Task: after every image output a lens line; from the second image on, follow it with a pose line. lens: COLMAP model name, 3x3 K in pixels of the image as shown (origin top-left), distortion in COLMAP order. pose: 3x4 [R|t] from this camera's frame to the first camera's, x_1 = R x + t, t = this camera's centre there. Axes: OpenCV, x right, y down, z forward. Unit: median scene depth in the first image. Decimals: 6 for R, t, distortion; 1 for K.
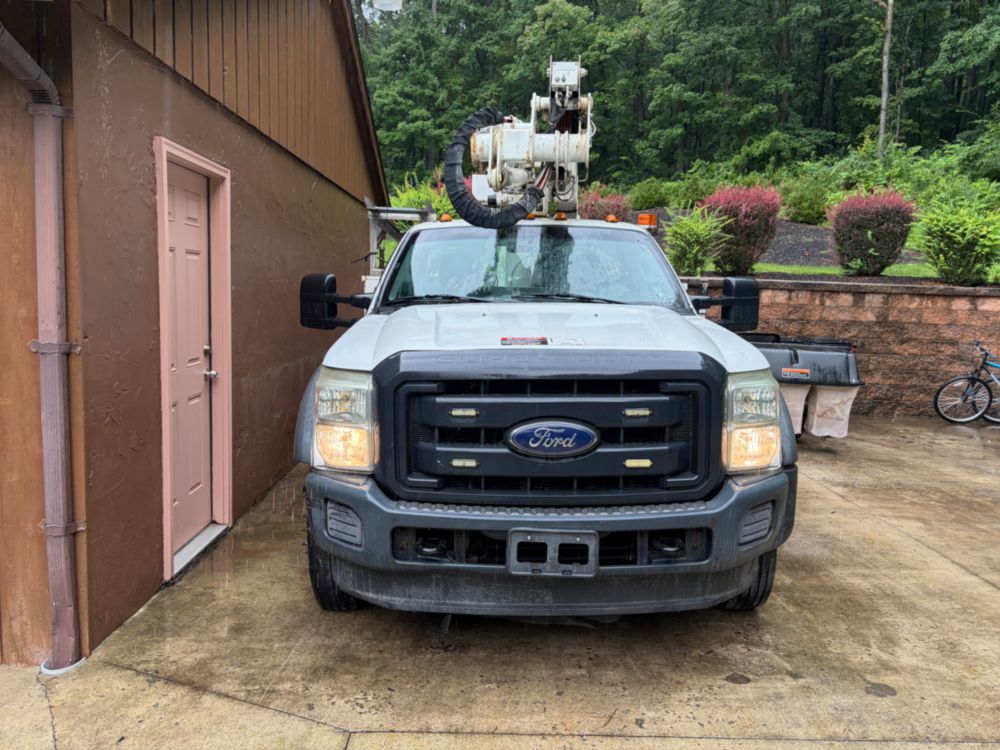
lens RADIAL K [[752.2, 0, 504.0], [0, 752.2, 377.4], [0, 0, 1]] dist [0.030721, -0.010250]
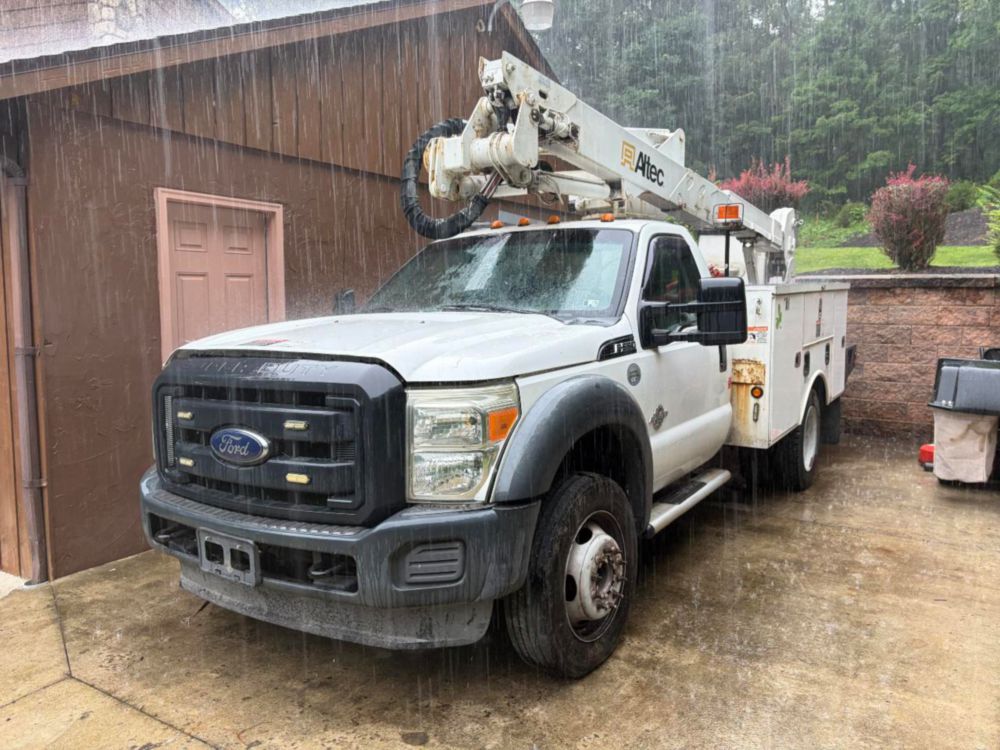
lens RADIAL K [[753.2, 0, 517.0], [0, 753.2, 371.3], [0, 0, 1]] dist [0.053927, -0.053411]
pose [[0.836244, 0.027912, -0.547646, 0.636840], [-0.040740, 0.999106, -0.011288, -0.016011], [0.546842, 0.031751, 0.836634, 0.227200]]
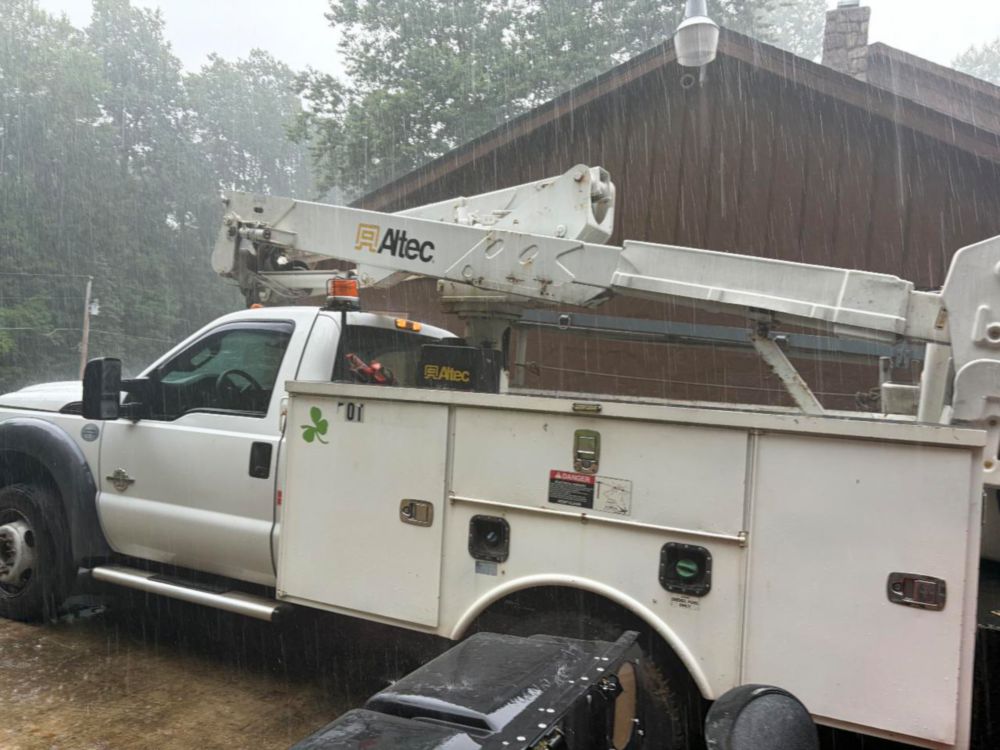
lens RADIAL K [[749.5, 0, 497.1], [0, 749.5, 369.9], [0, 0, 1]] dist [0.062073, -0.071128]
pose [[-0.429316, -0.058066, -0.901286, 1.002350], [-0.191791, 0.981032, 0.028153, -0.252266], [0.882555, 0.184945, -0.432310, 1.955763]]
